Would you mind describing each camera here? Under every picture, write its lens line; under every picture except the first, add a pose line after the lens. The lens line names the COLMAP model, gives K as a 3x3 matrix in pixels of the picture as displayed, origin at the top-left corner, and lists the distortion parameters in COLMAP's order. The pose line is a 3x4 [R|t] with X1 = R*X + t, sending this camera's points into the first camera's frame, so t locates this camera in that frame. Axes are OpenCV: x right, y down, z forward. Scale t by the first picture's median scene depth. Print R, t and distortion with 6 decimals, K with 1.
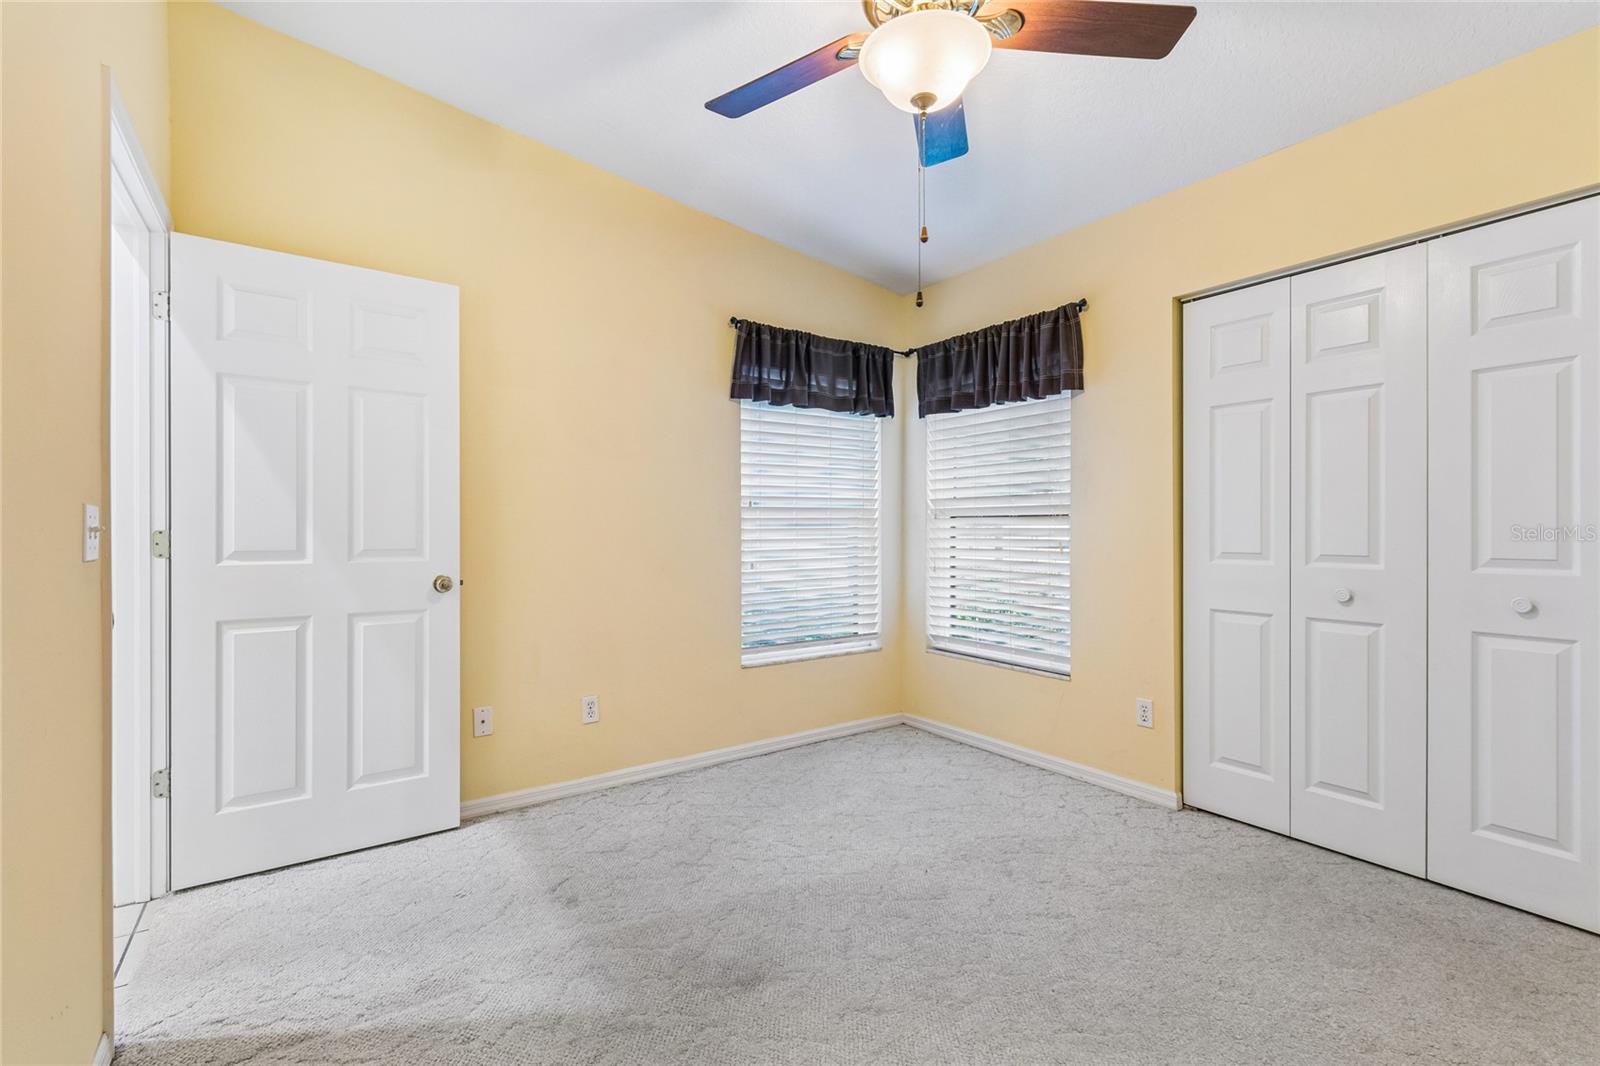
lens RADIAL K [[716.7, 0, 812.0], [0, 716.7, 539.3], [0, 0, 1]] dist [0.004388, -0.001937]
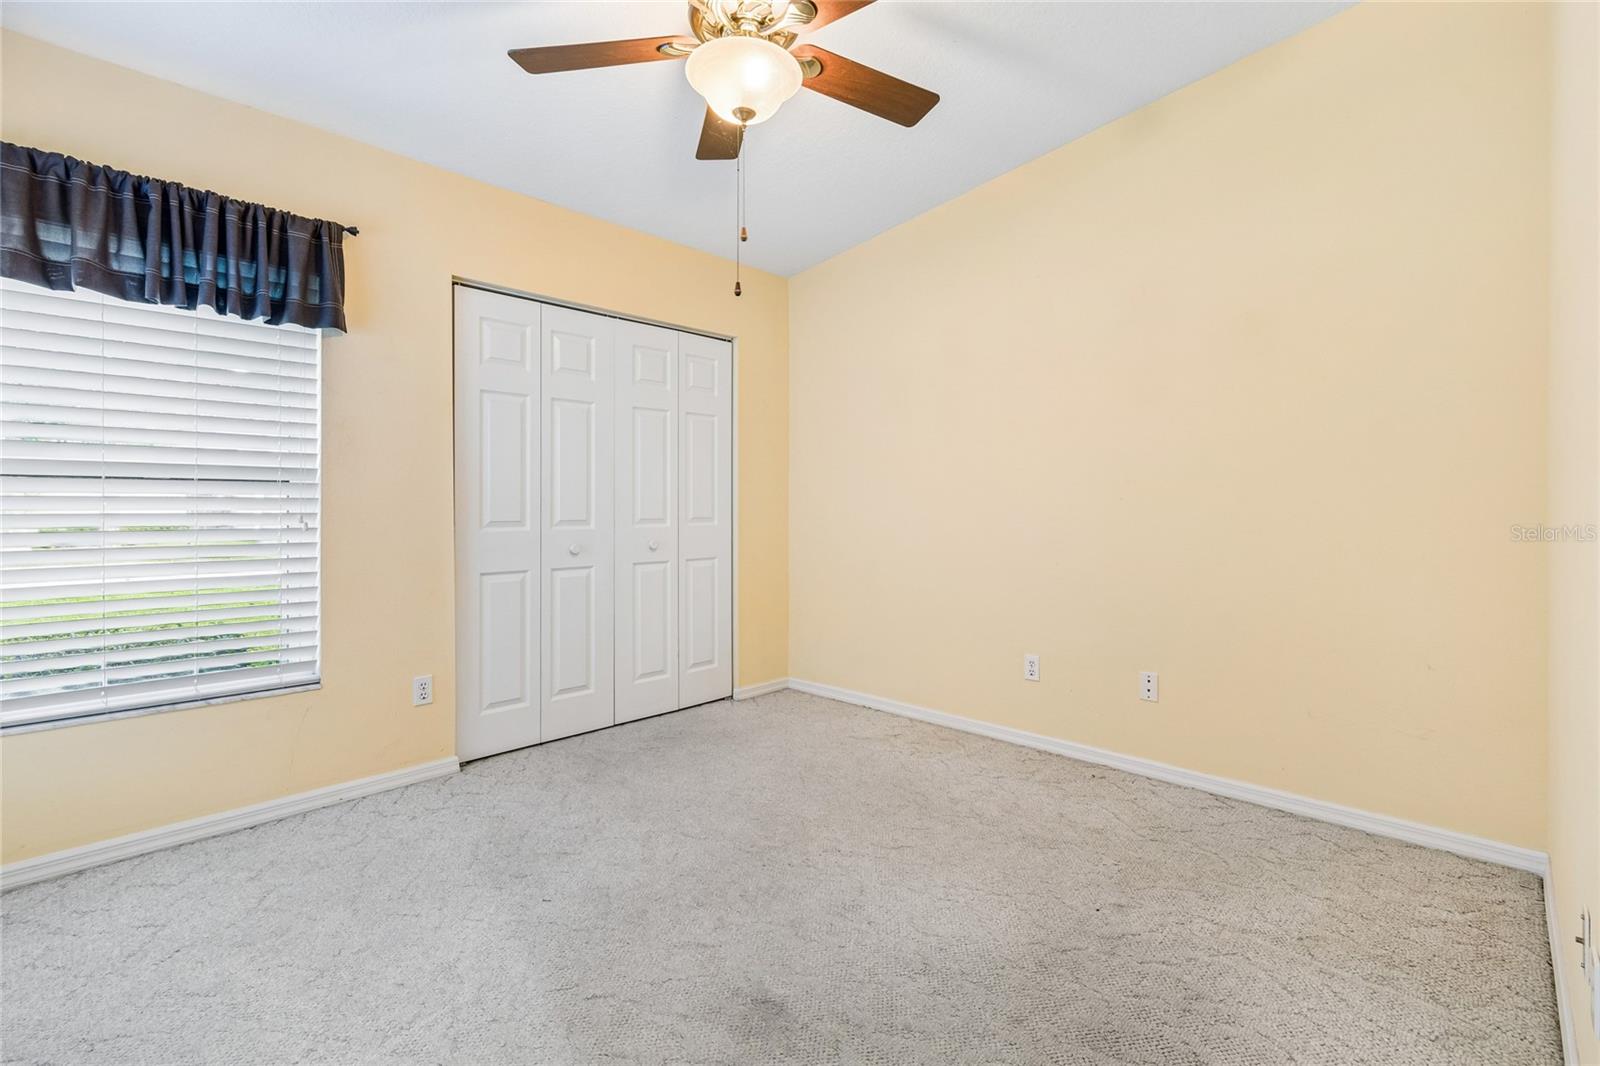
lens RADIAL K [[716.7, 0, 802.6], [0, 716.7, 516.8], [0, 0, 1]] dist [0.004388, -0.001937]
pose [[-0.179894, -0.015278, 0.983567, -0.590218], [0.013547, 0.999746, 0.018007, -0.002391], [-0.983593, 0.016564, -0.179641, 0.685621]]
